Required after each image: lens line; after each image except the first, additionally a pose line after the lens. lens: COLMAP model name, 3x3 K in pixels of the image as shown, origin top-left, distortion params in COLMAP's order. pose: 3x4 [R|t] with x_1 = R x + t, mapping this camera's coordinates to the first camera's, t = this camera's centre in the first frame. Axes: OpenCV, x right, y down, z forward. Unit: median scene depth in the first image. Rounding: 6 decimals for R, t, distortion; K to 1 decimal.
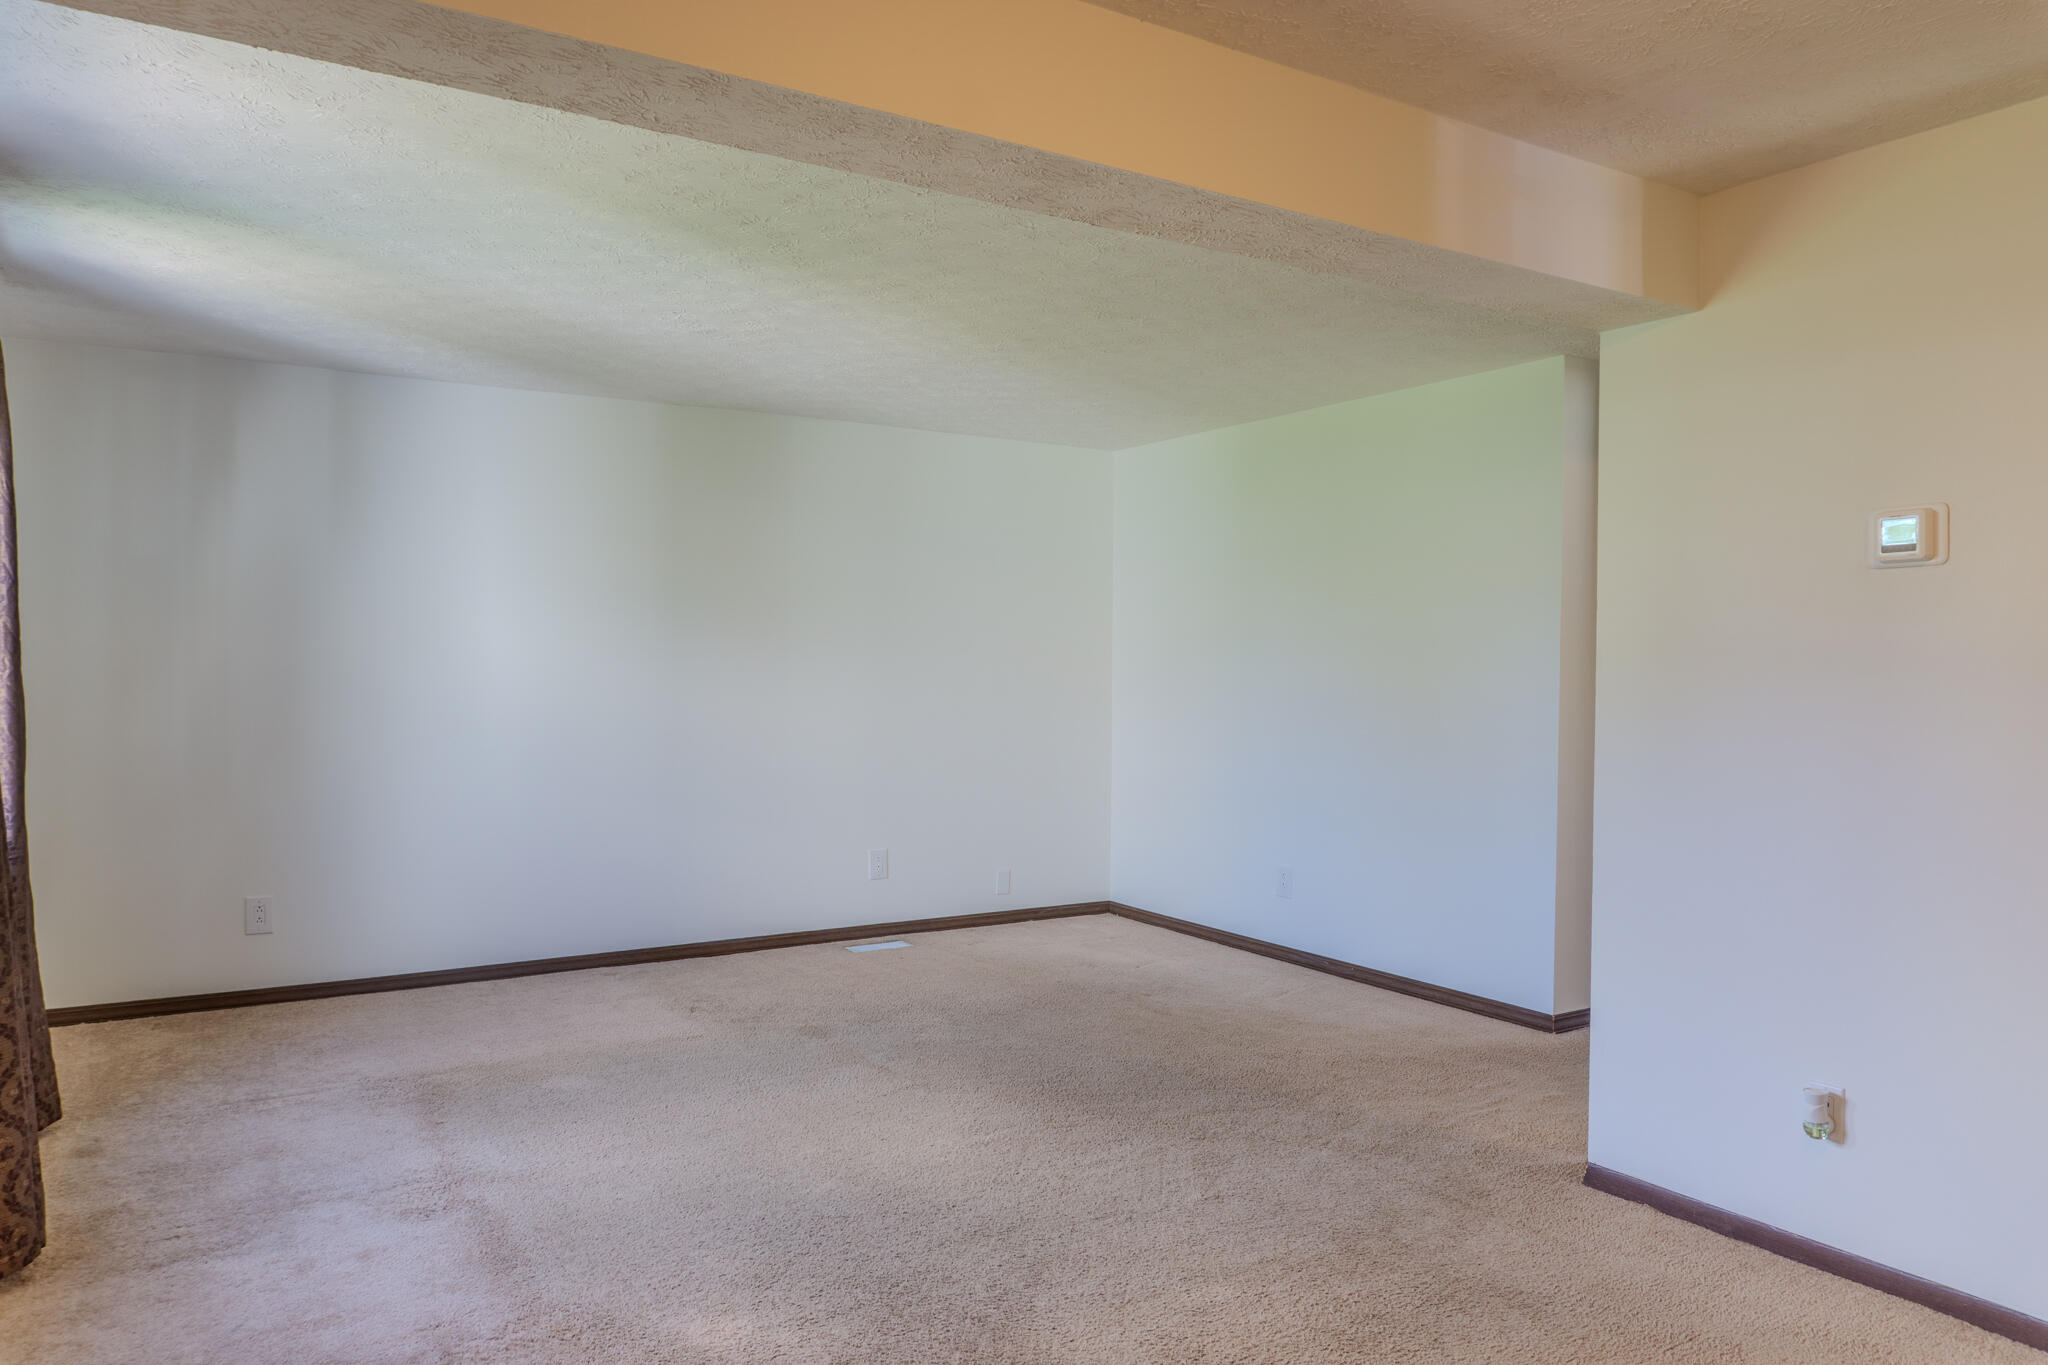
lens RADIAL K [[1374.1, 0, 1037.2], [0, 1374.1, 676.4], [0, 0, 1]] dist [-0.015992, -0.005704]
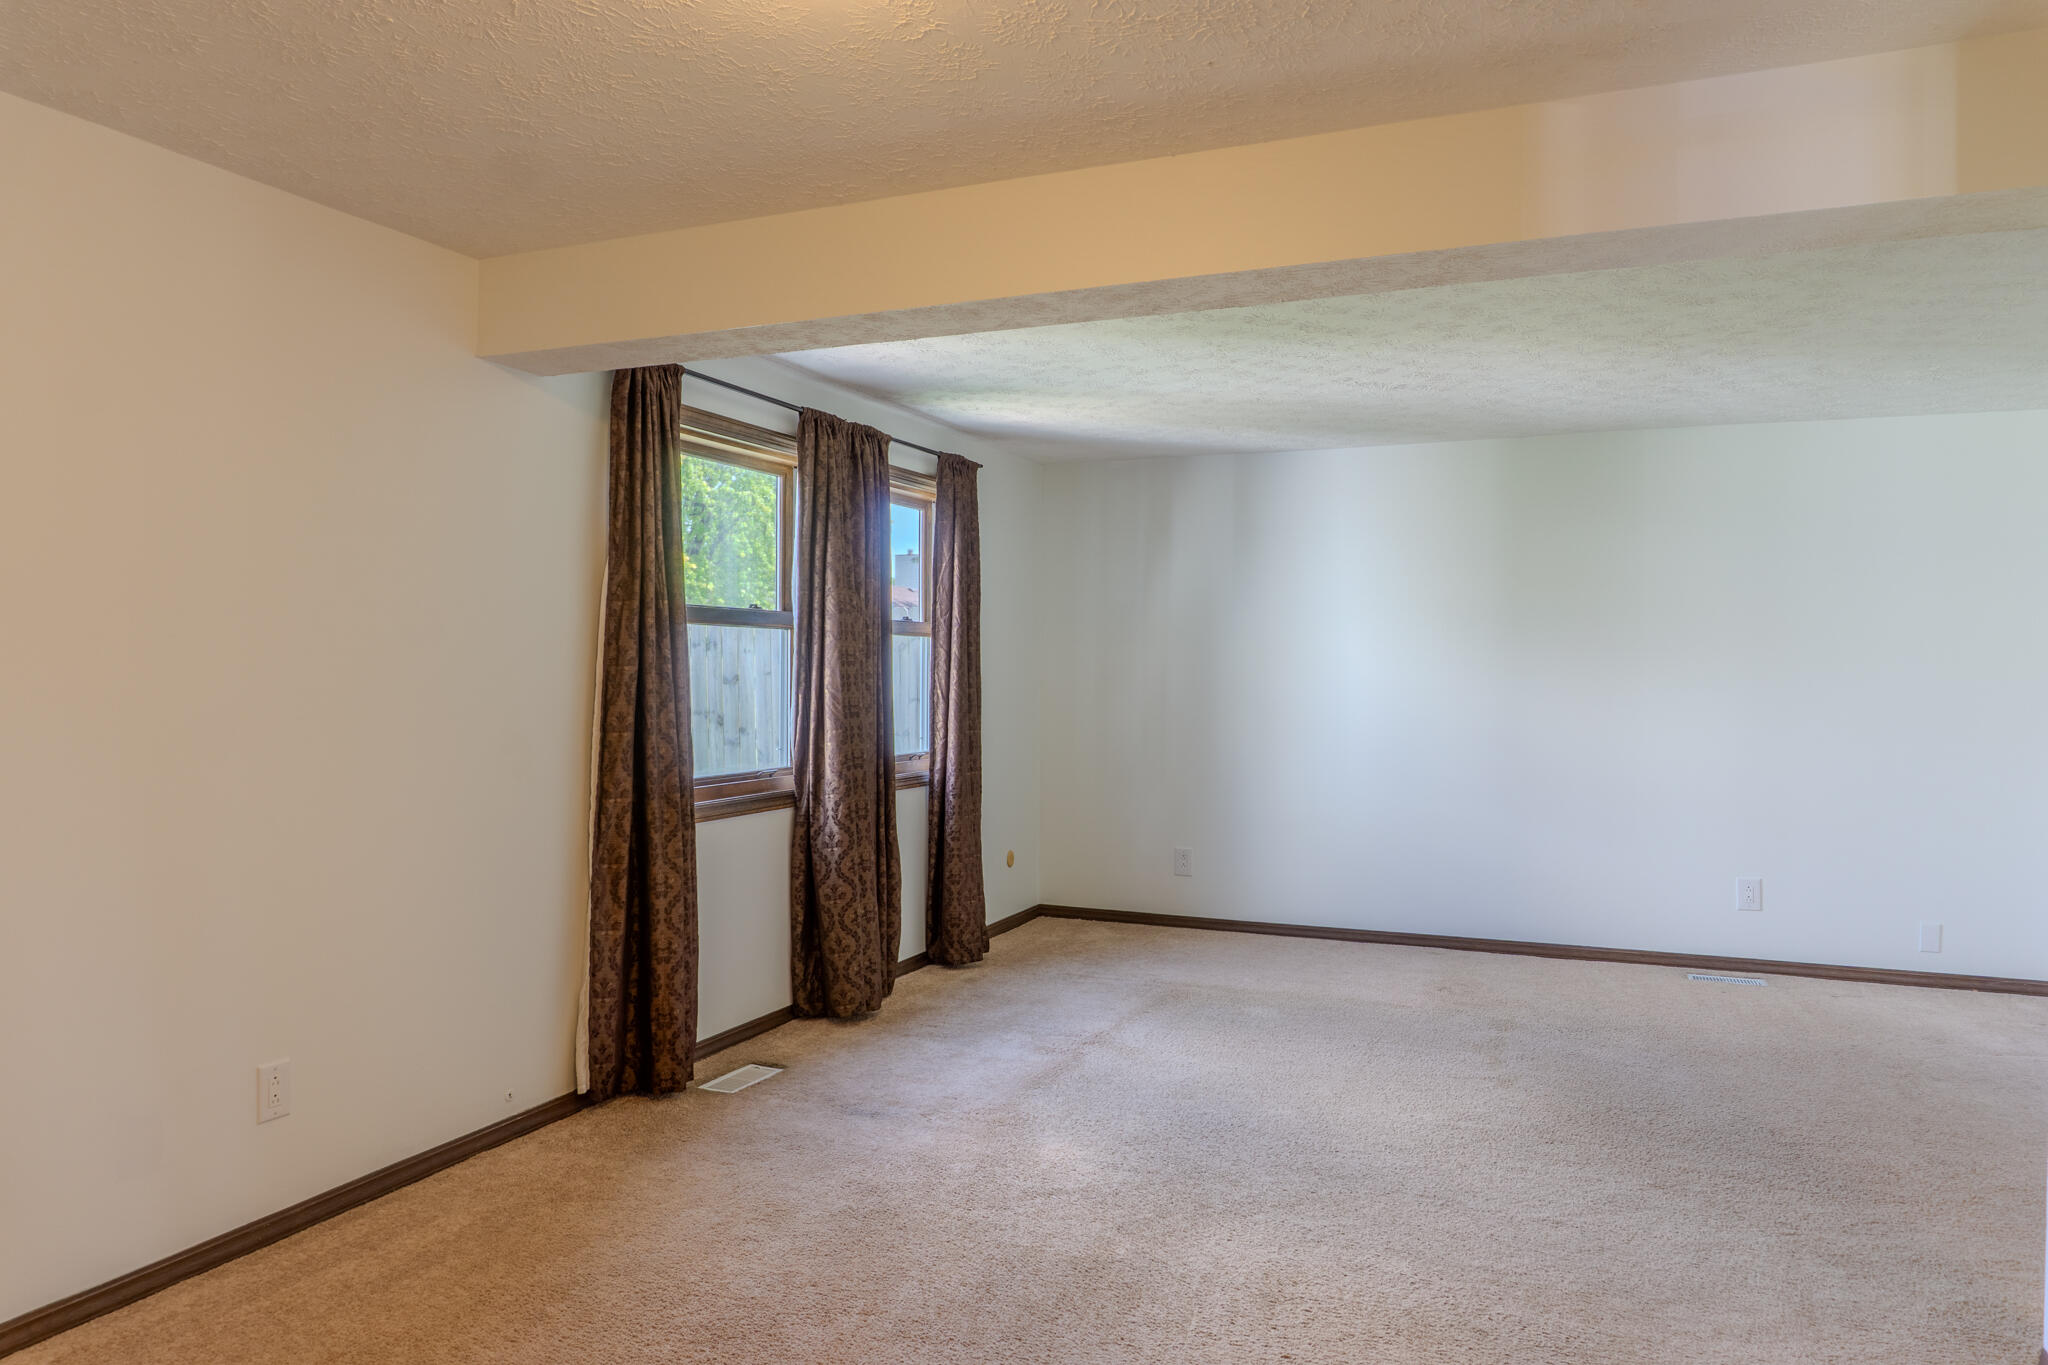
lens RADIAL K [[1374.1, 0, 1014.1], [0, 1374.1, 677.6], [0, 0, 1]] dist [-0.015992, -0.005704]
pose [[0.570663, 0.002044, -0.821182, 0.728794], [-0.011311, 0.999922, -0.005372, 0.002062], [0.821106, 0.012354, 0.570641, 0.126561]]
